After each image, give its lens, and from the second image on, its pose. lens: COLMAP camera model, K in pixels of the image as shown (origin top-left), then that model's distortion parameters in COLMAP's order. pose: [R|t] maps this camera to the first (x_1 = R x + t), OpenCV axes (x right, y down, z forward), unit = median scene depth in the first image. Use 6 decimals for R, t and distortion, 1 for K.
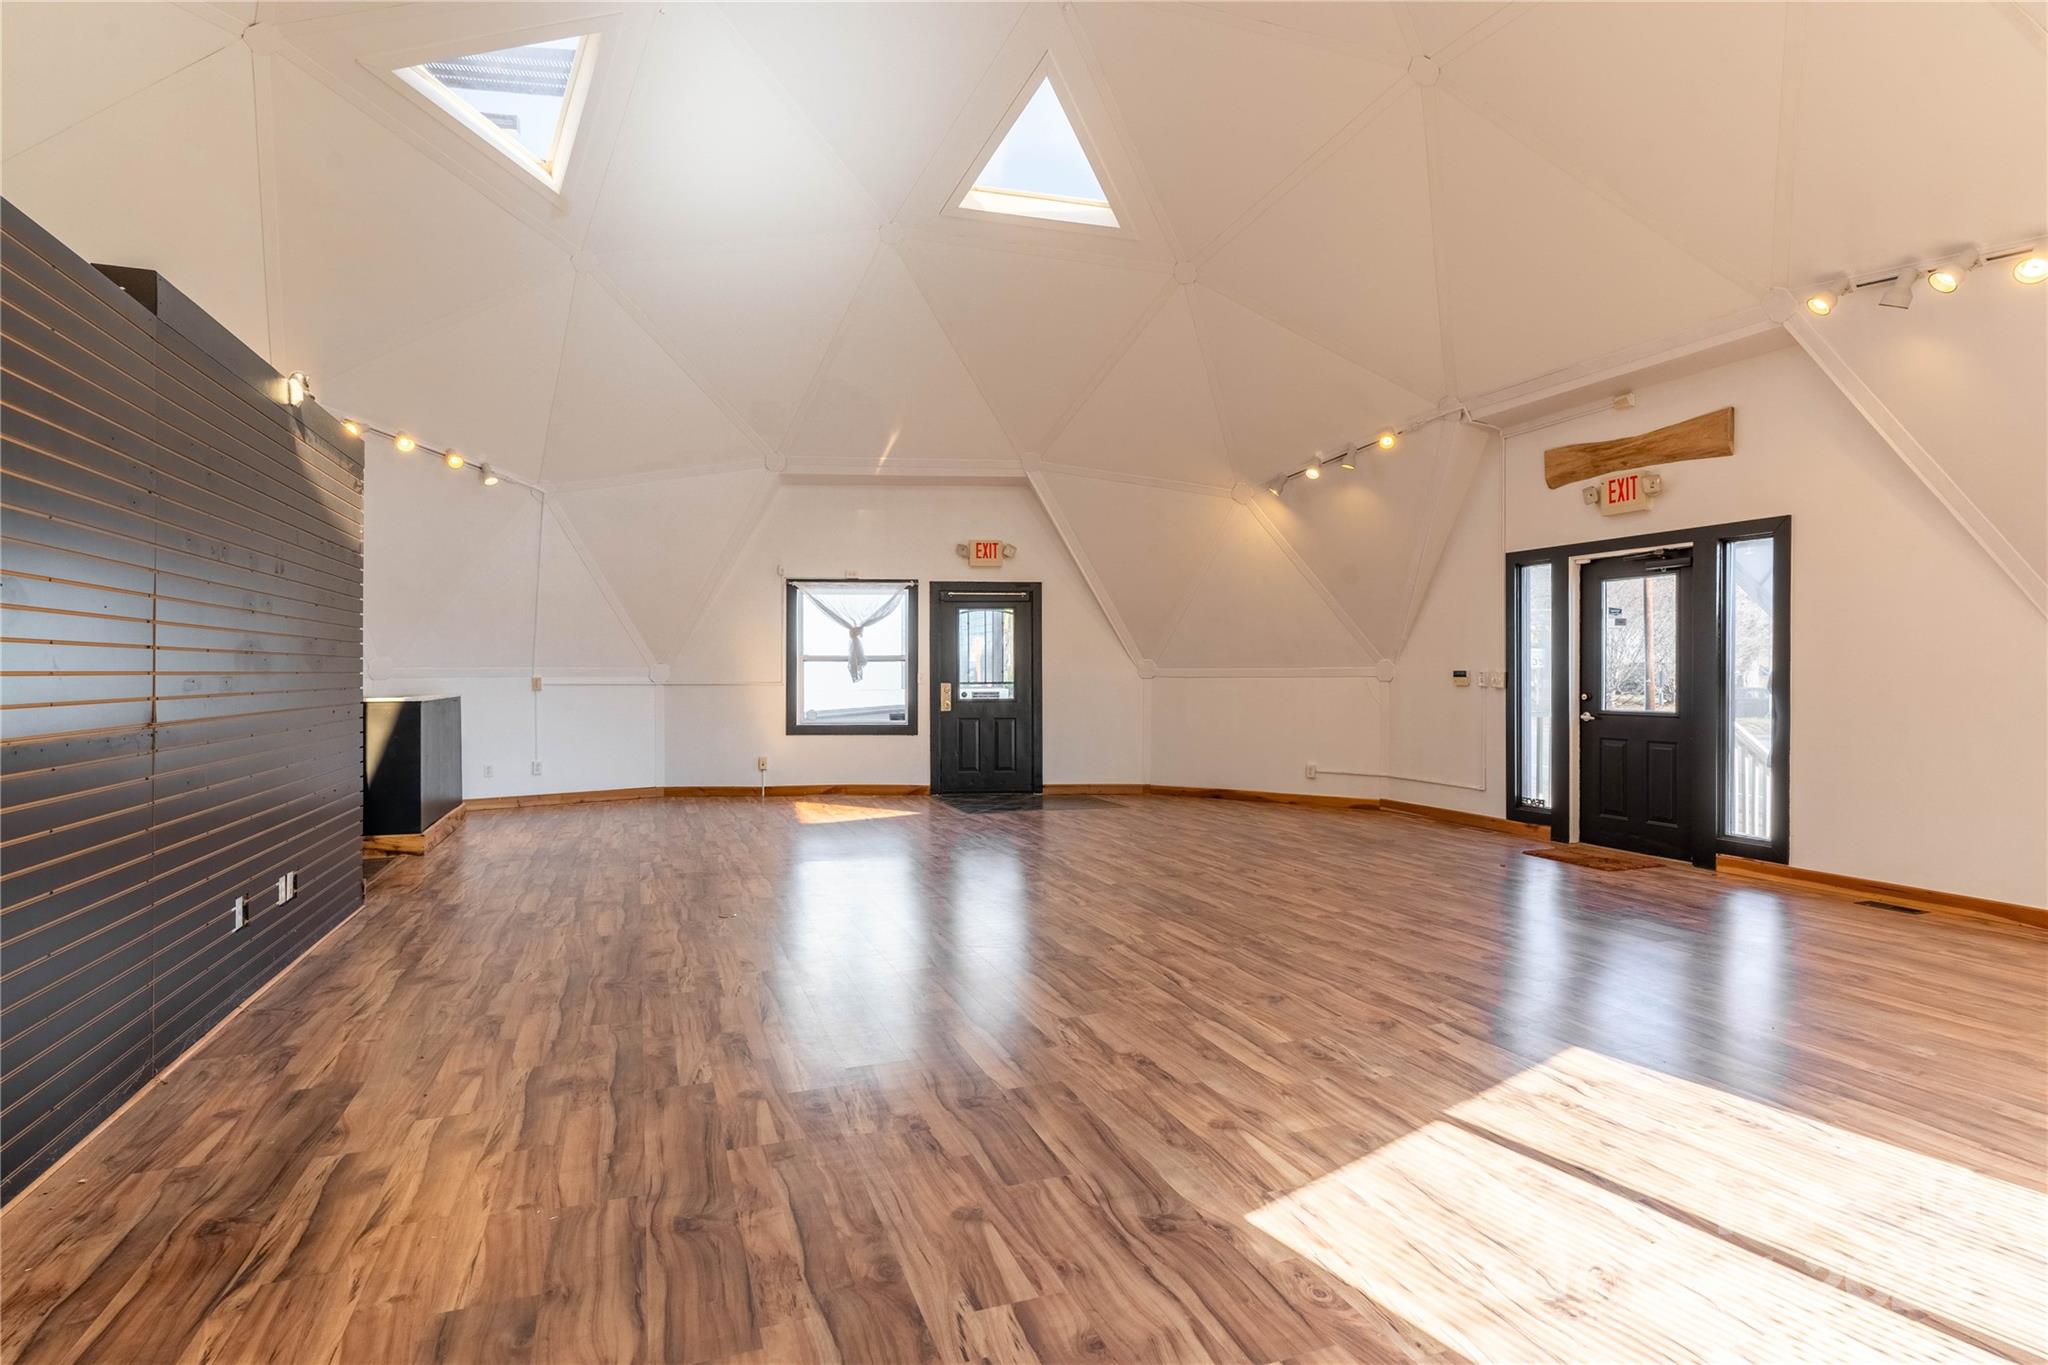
lens RADIAL K [[1062.7, 0, 1025.0], [0, 1062.7, 649.9], [0, 0, 1]] dist [0.015614, -0.000467]
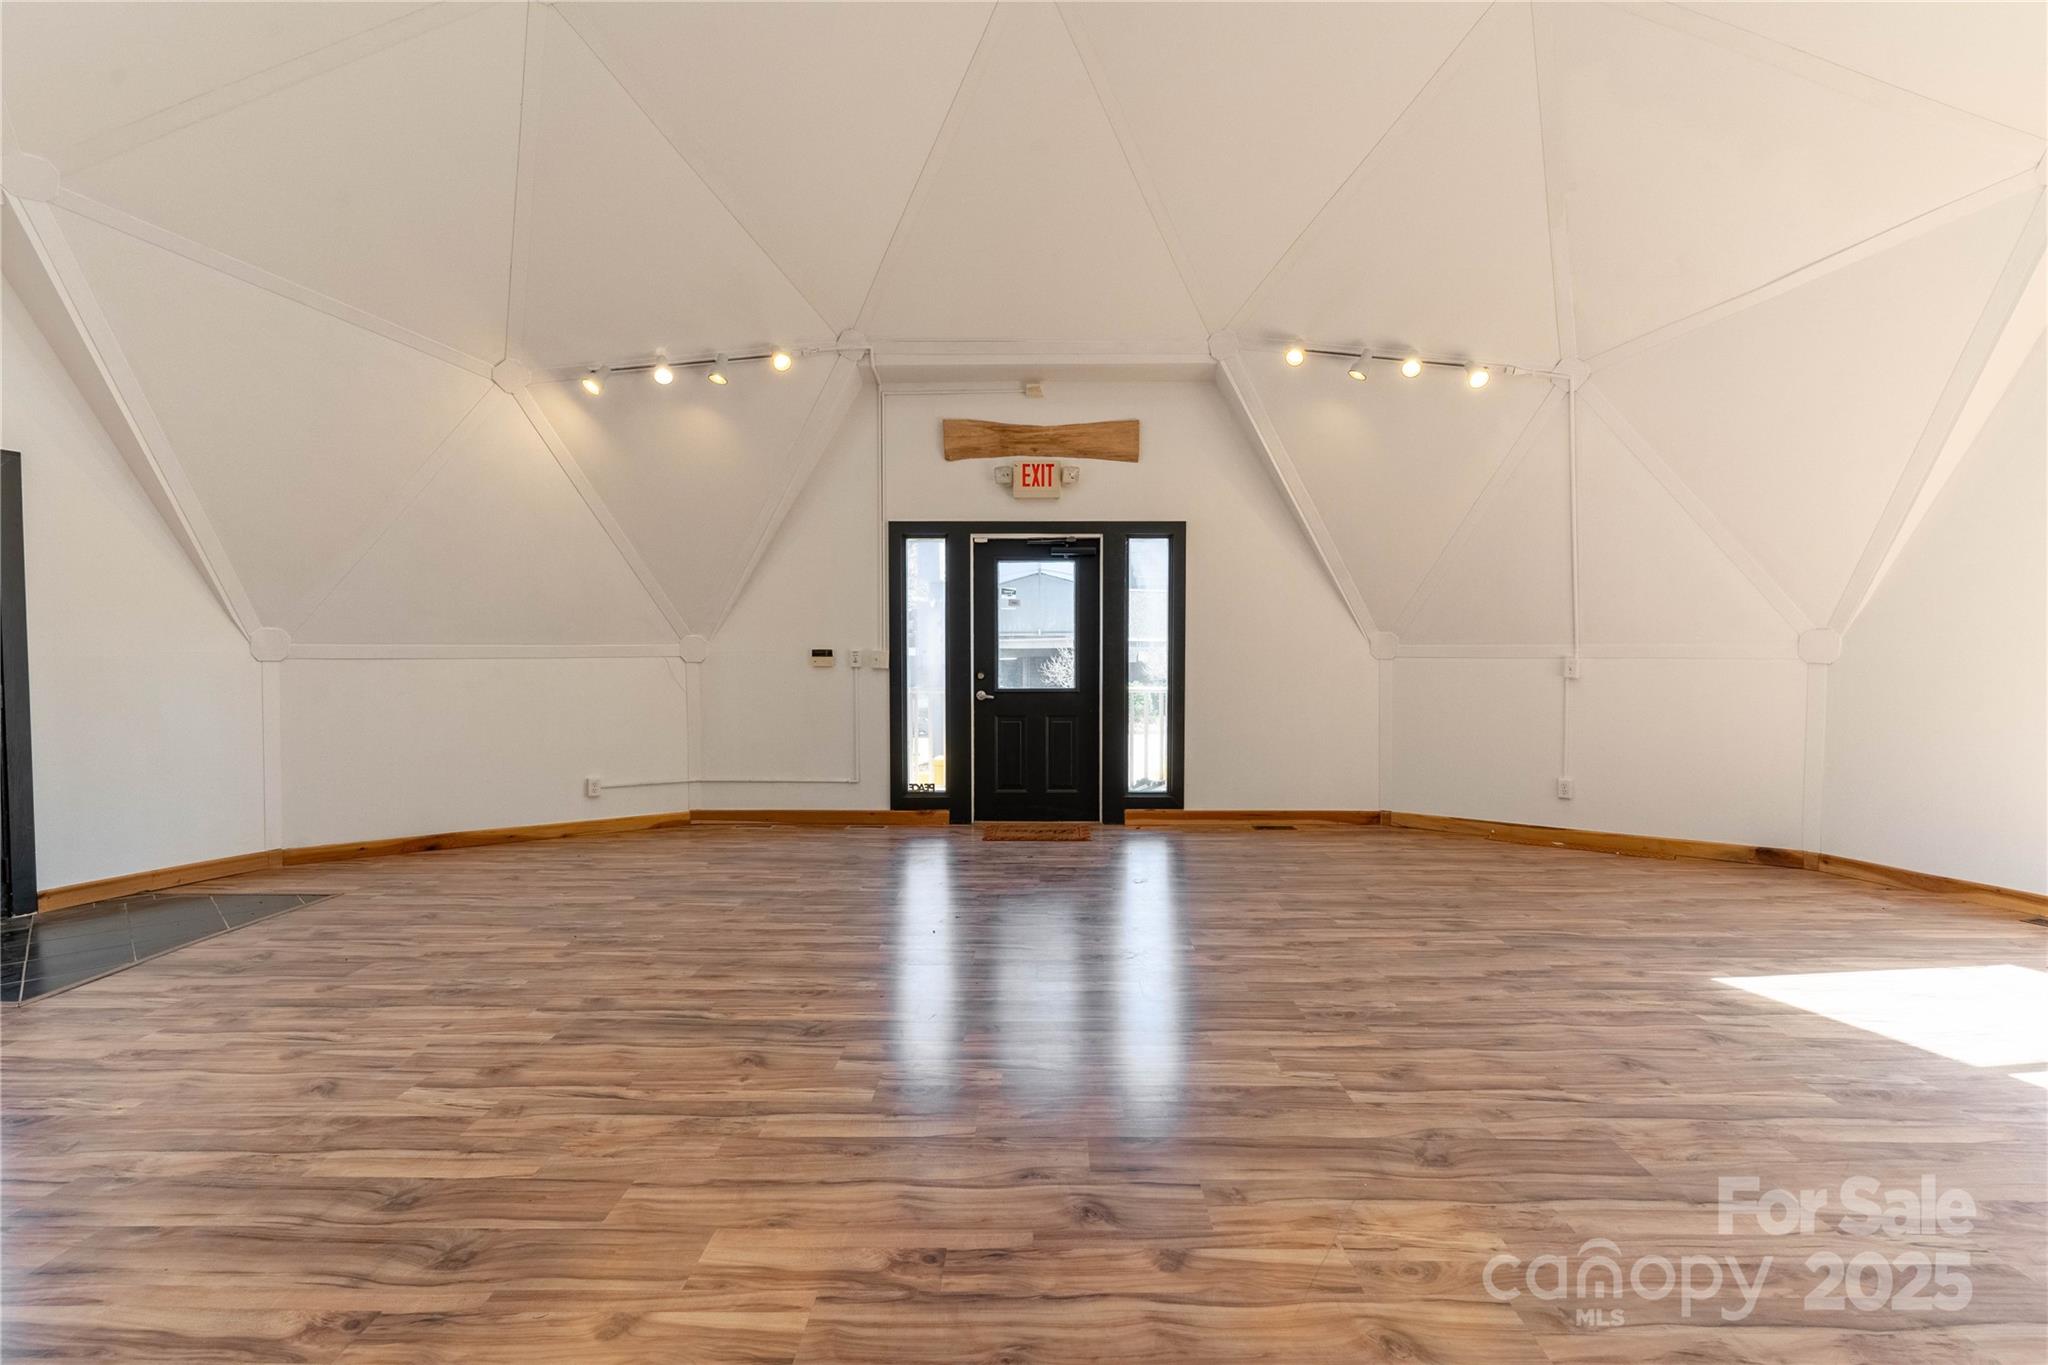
lens RADIAL K [[982.6, 0, 1030.1], [0, 982.6, 673.3], [0, 0, 1]] dist [0.000796, -0.000865]
pose [[0.358222, -0.018162, 0.933460, -0.295215], [-0.019669, 0.999442, 0.026994, 0.014679], [-0.933429, -0.028030, 0.357664, 0.577311]]
